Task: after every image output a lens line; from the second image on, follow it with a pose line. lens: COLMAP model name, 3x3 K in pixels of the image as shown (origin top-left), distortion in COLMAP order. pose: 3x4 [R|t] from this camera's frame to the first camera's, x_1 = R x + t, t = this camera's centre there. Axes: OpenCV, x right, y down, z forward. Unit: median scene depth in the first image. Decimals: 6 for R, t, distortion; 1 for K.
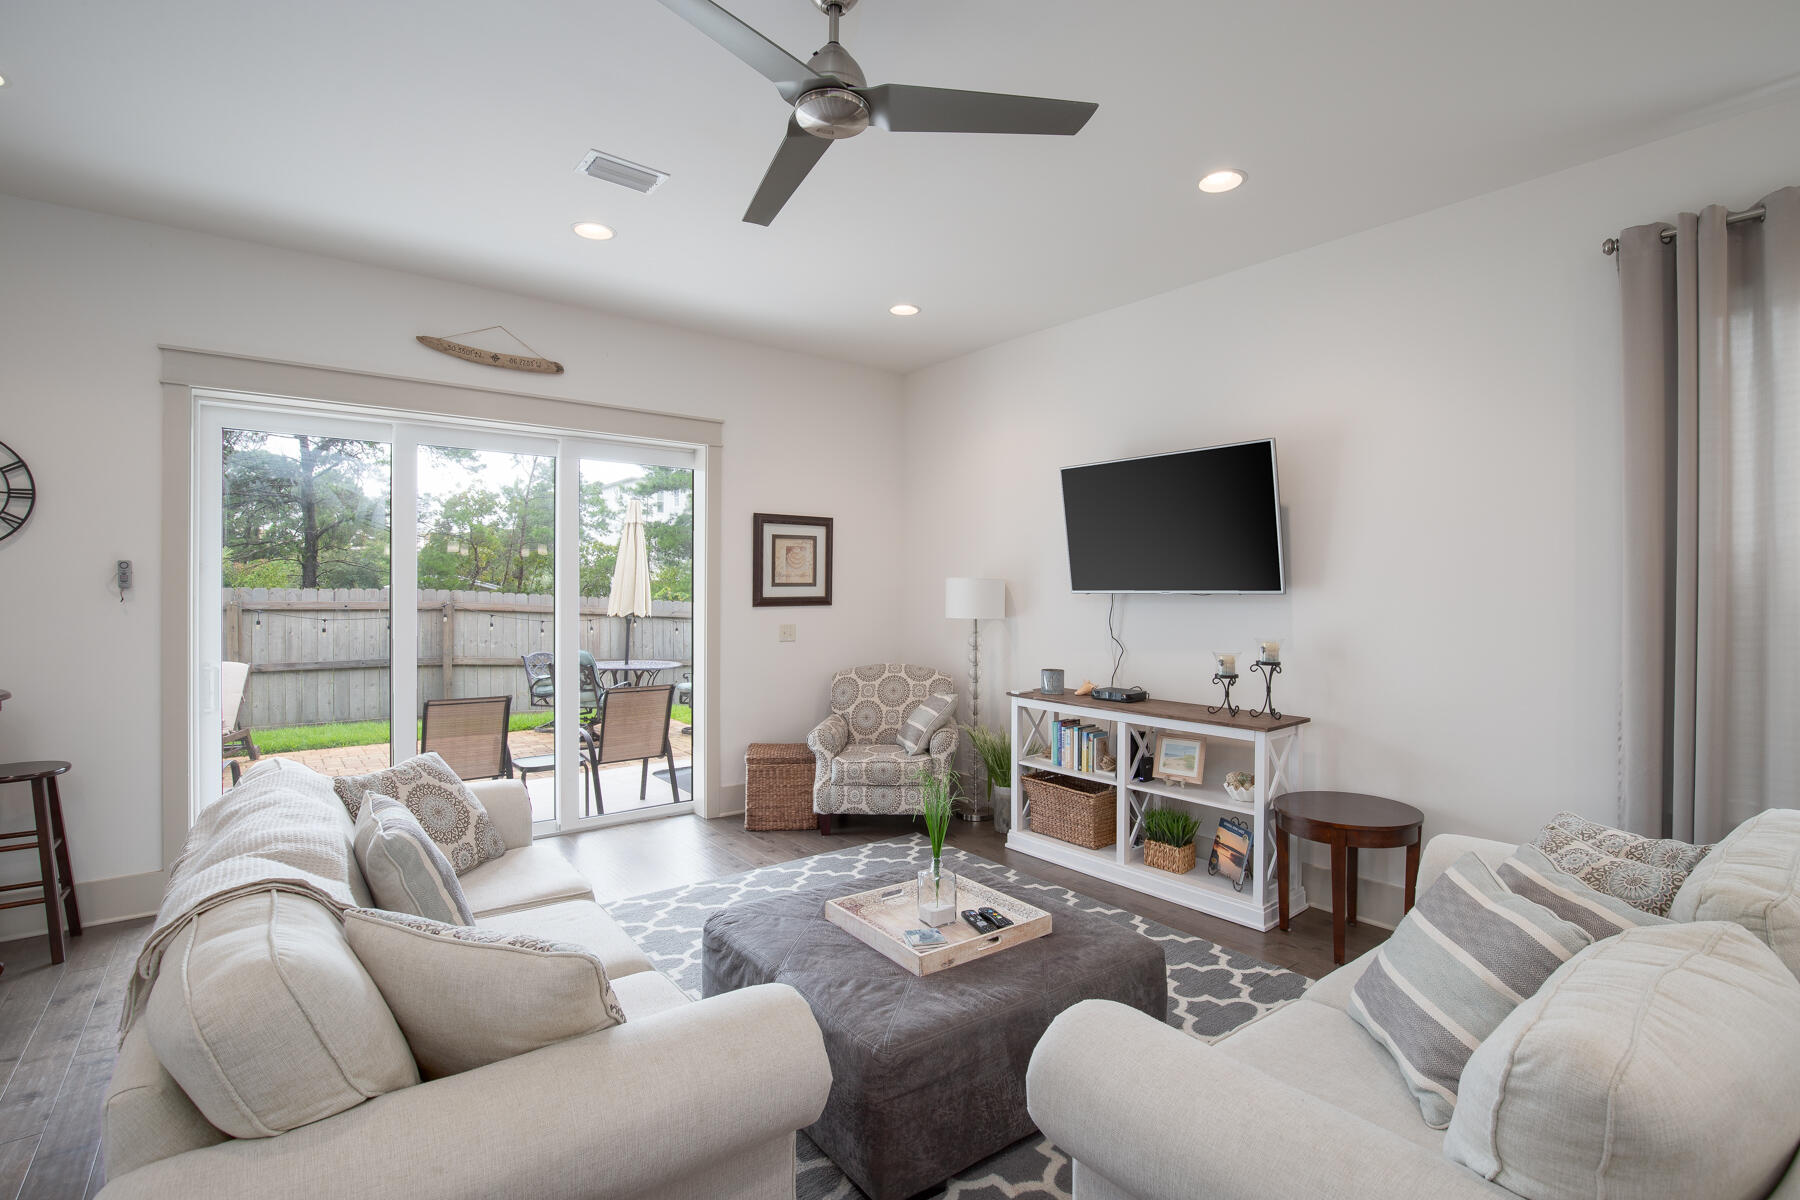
lens RADIAL K [[828.1, 0, 907.0], [0, 828.1, 591.2], [0, 0, 1]] dist [-0.024759, 0.001238]
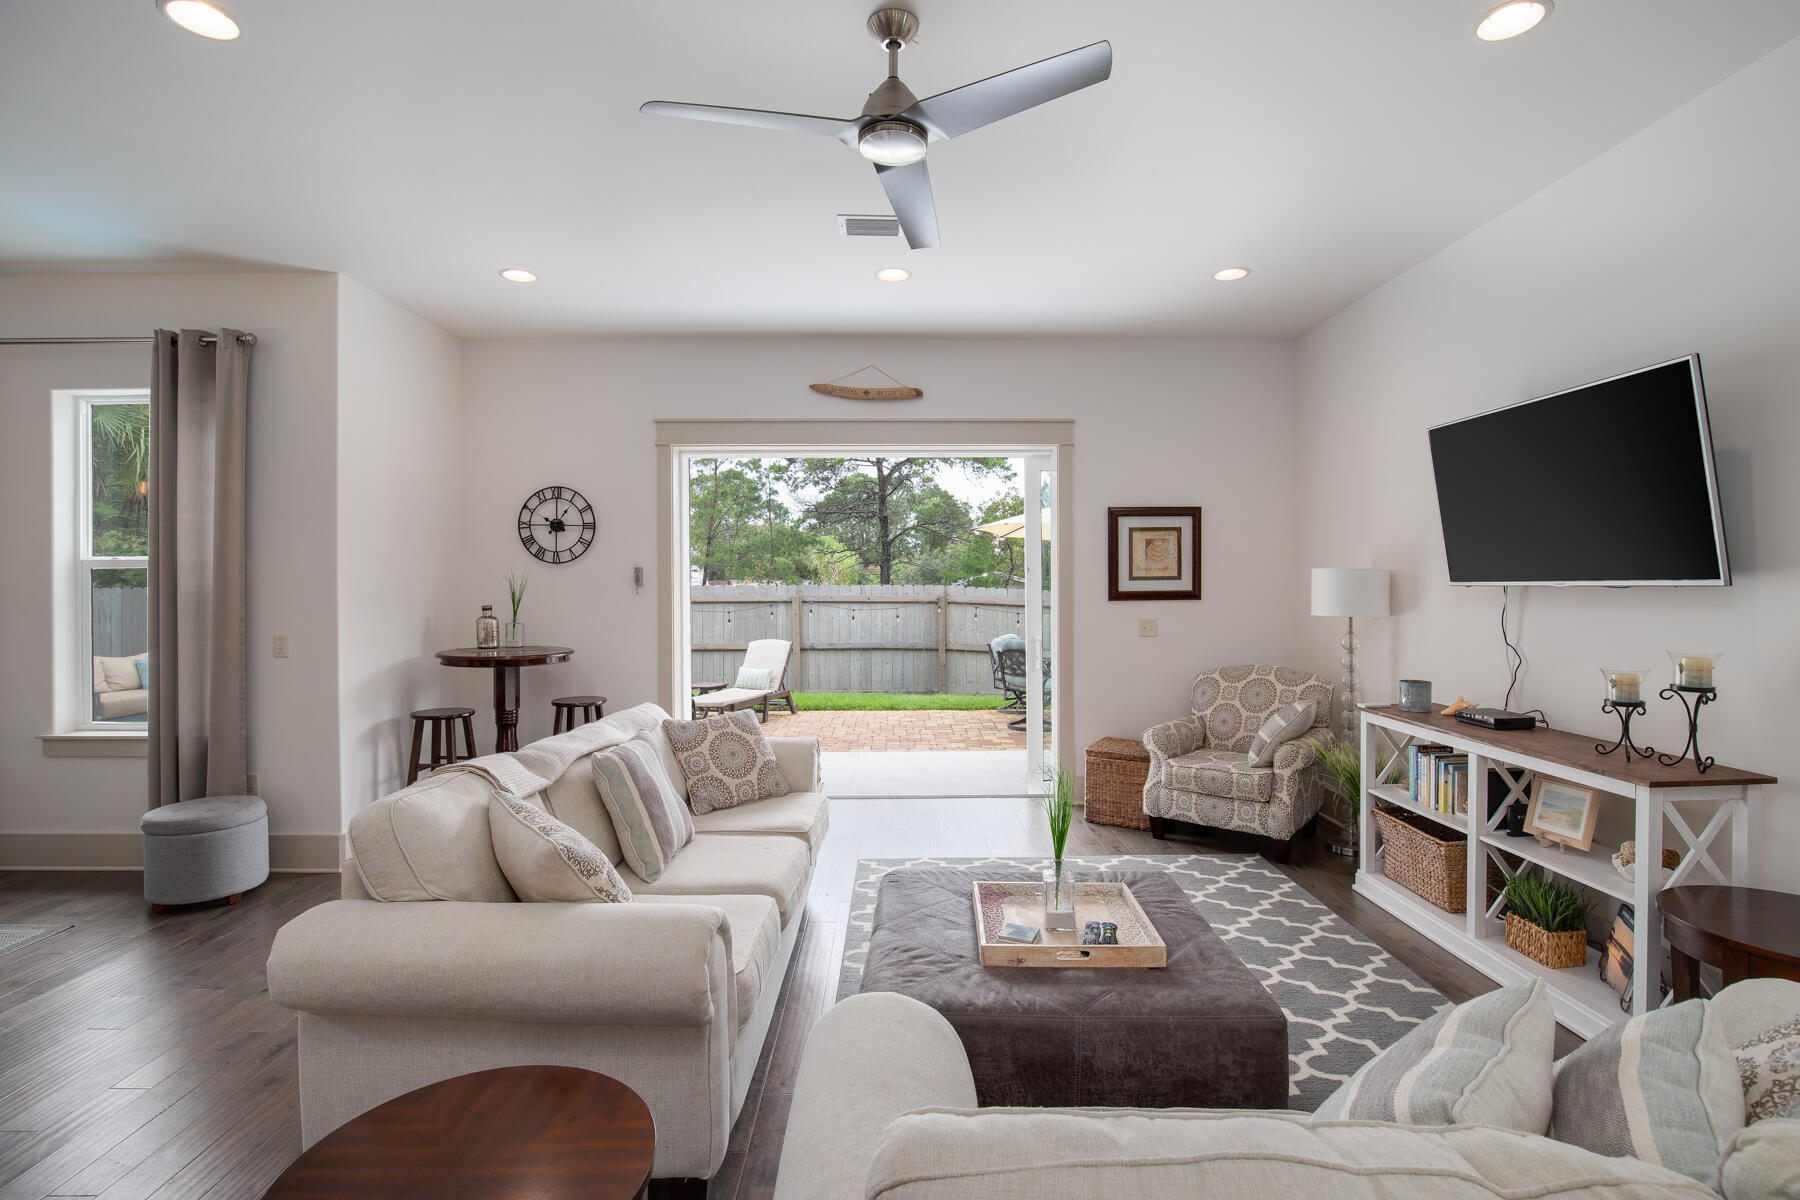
lens RADIAL K [[828.1, 0, 911.1], [0, 828.1, 587.6], [0, 0, 1]] dist [-0.024759, 0.001238]
pose [[0.795266, -0.003158, -0.606253, 0.270271], [0.004698, 0.999989, 0.000953, 0.001109], [0.606243, -0.003606, 0.795271, 0.068618]]
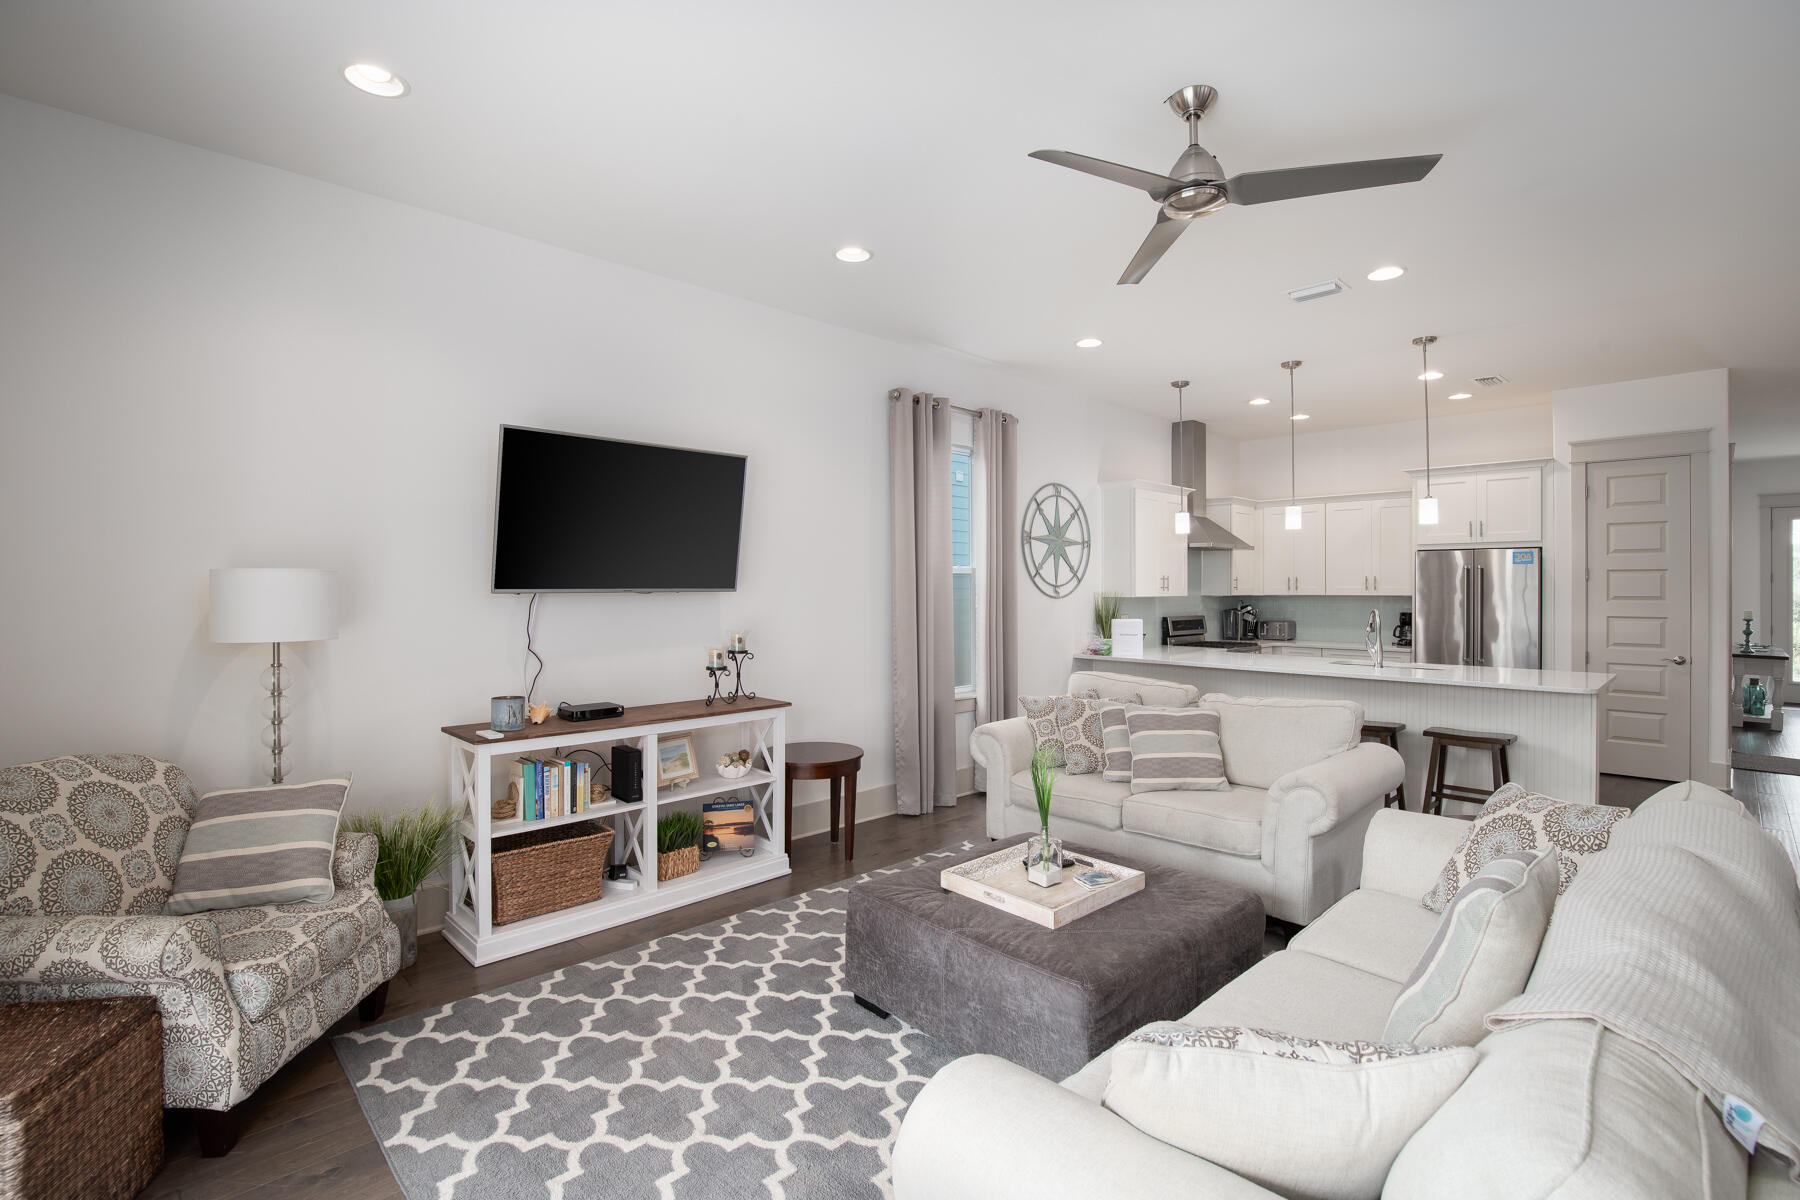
lens RADIAL K [[826.6, 0, 911.6], [0, 826.6, 587.9], [0, 0, 1]] dist [-0.035882, 0.001830]
pose [[-0.106110, -0.007847, 0.994323, -0.588635], [0.002382, 0.999964, 0.008146, -0.008260], [-0.994352, 0.003232, -0.106087, 0.719124]]
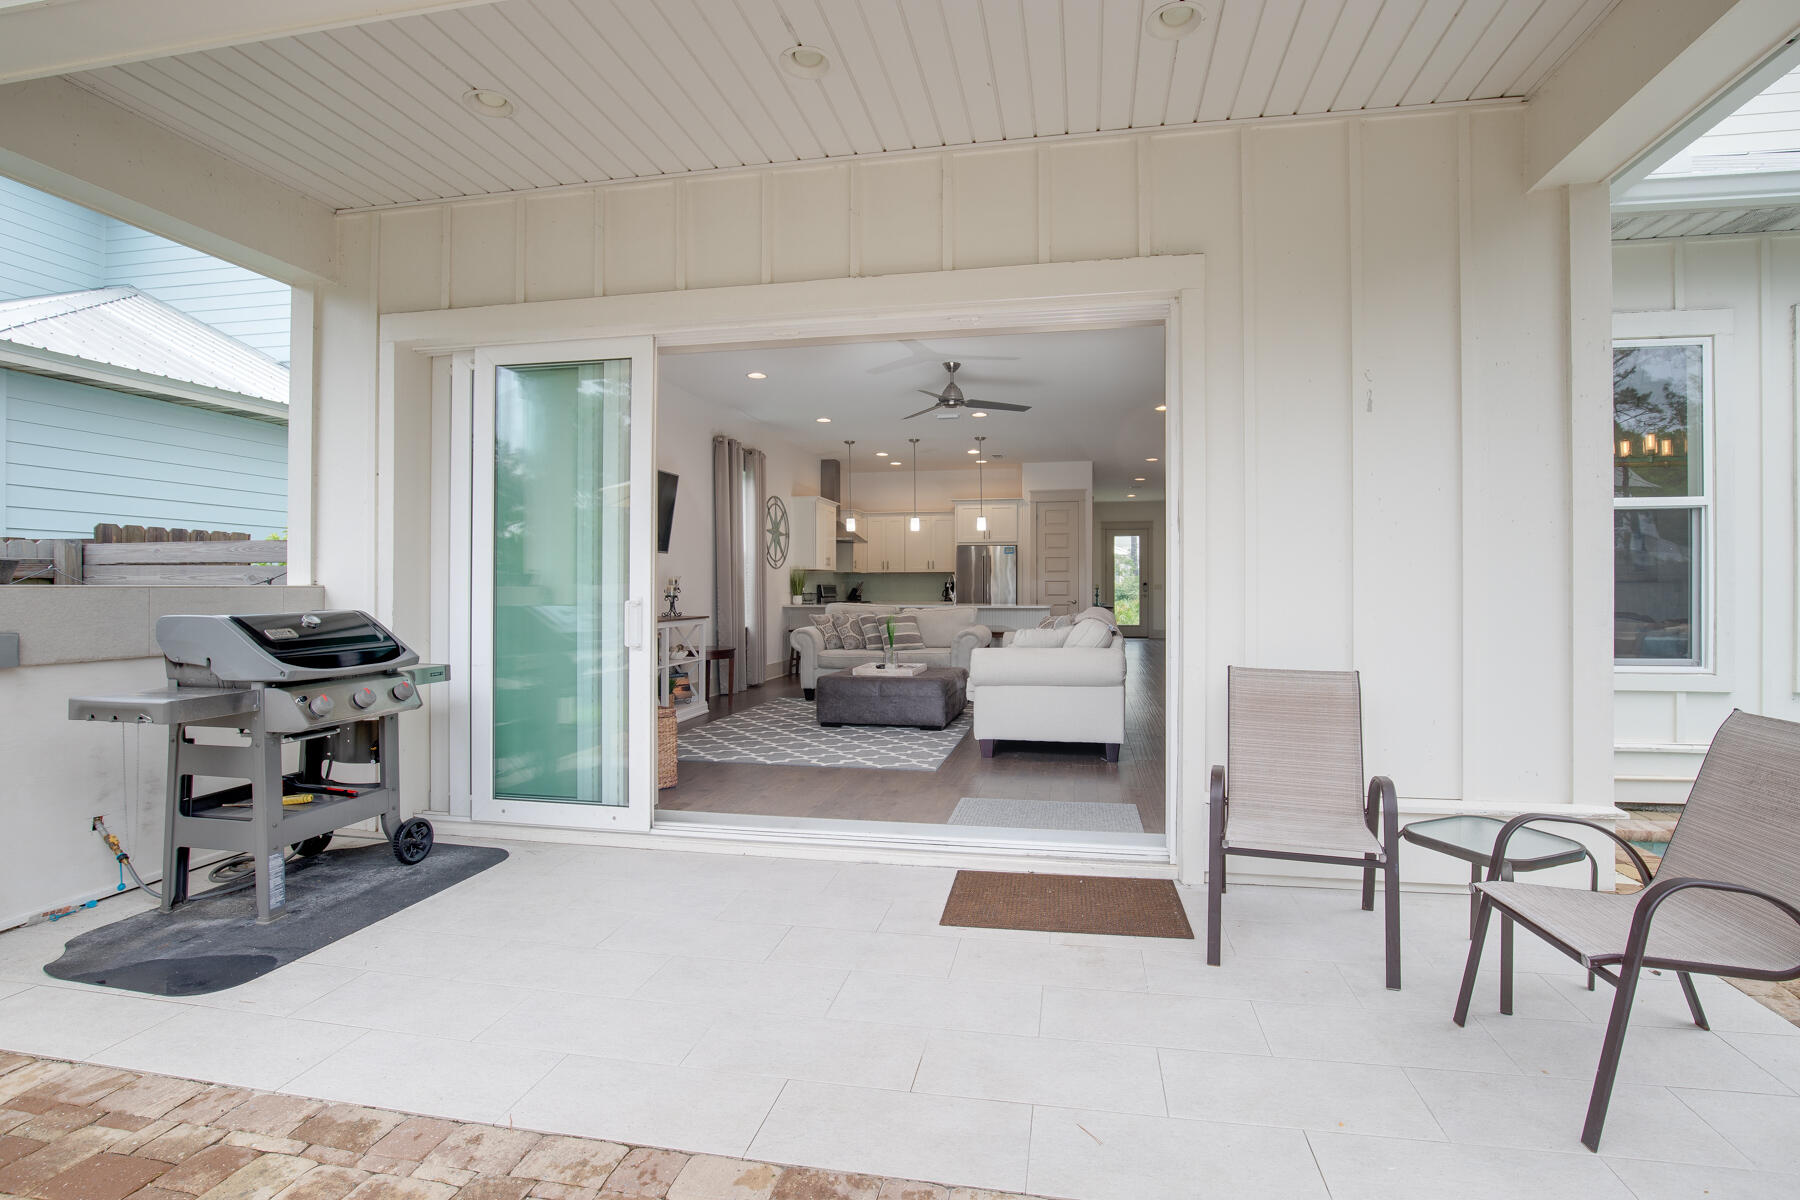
lens RADIAL K [[828.1, 0, 903.8], [0, 828.1, 585.5], [0, 0, 1]] dist [-0.024759, 0.001238]
pose [[-0.637996, -0.005674, 0.770018, -1.152314], [-0.003737, 0.999984, 0.004272, 0.056312], [-0.770030, -0.000152, -0.638007, 1.487463]]
